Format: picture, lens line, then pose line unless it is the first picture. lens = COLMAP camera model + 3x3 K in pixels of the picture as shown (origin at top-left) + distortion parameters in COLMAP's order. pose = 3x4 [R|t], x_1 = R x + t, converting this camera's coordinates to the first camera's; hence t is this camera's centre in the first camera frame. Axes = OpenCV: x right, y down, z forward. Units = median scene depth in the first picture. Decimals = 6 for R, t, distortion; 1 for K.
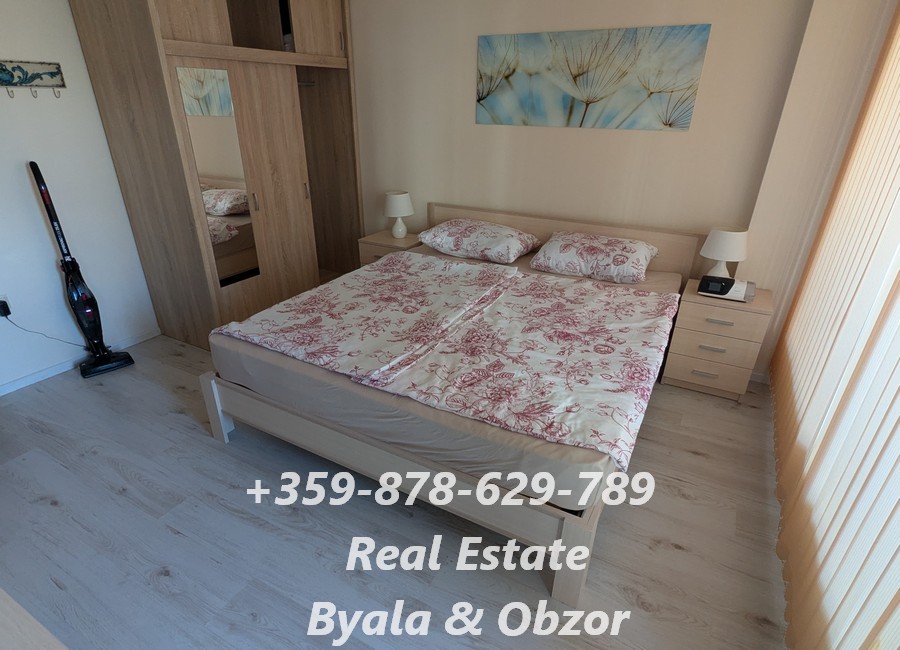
lens RADIAL K [[502.6, 0, 446.4], [0, 502.6, 327.4], [0, 0, 1]] dist [-0.002699, -0.002885]
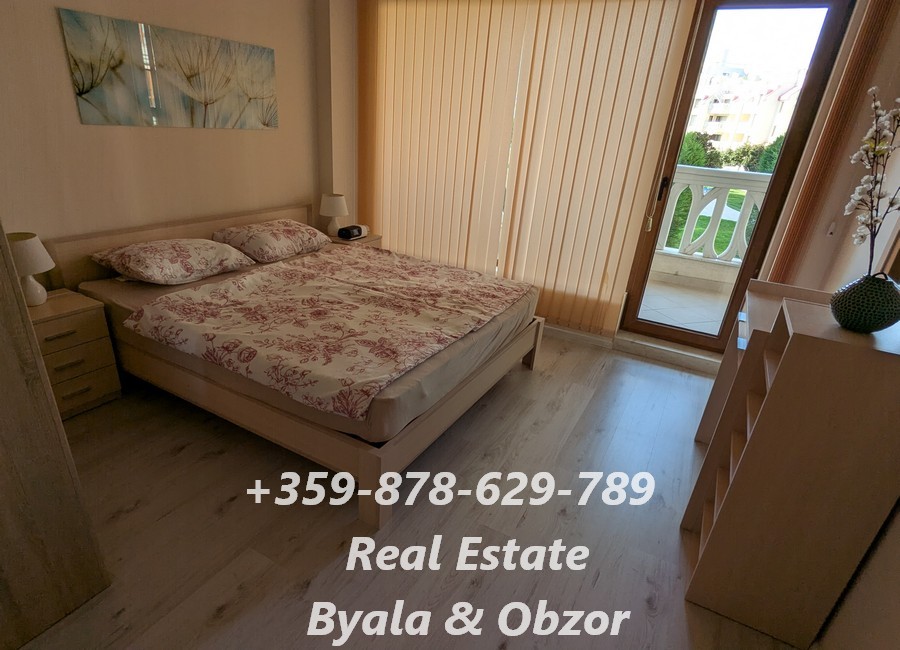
lens RADIAL K [[502.6, 0, 446.4], [0, 502.6, 327.4], [0, 0, 1]] dist [-0.002699, -0.002885]
pose [[-0.001104, -0.388382, 0.921498, -0.905190], [0.349007, 0.863405, 0.364316, -0.266299], [-0.937119, 0.322012, 0.134595, 0.571410]]
